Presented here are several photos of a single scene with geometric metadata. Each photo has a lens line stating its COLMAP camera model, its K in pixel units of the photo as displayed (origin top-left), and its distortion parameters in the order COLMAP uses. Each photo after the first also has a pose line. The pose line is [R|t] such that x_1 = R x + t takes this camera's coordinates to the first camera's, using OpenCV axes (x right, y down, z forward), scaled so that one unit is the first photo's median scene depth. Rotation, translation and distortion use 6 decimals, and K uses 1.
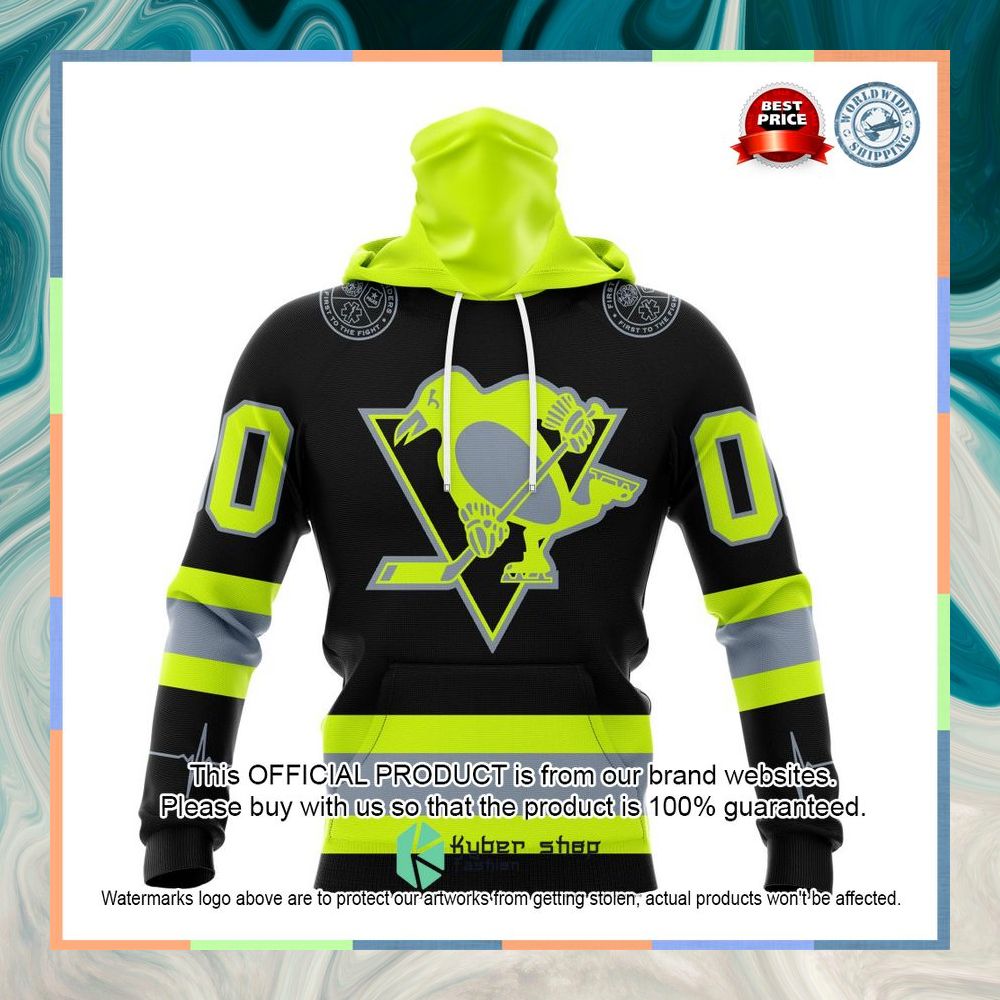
lens RADIAL K [[5282.5, 0, 500.0], [0, 5282.5, 500.0], [0, 0, 1]] dist [4.395180, 3.070664]
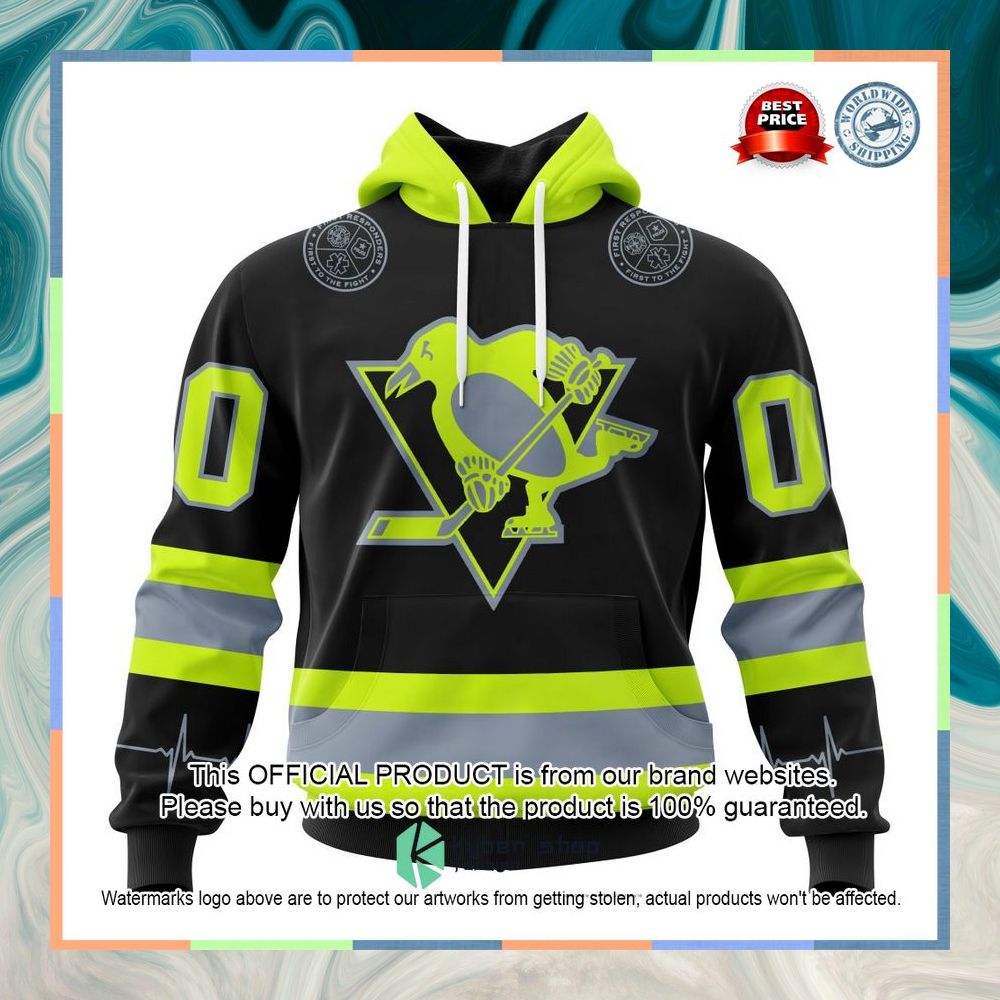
lens RADIAL K [[5282.5, 0, 500.0], [0, 5282.5, 500.0], [0, 0, 1]] dist [4.395180, 3.070664]
pose [[1.000000, 0.000001, 0.000000, 0.000155], [-0.000001, 1.000000, -0.000002, 0.008981], [0.000000, 0.000002, 1.000000, 0.132036]]
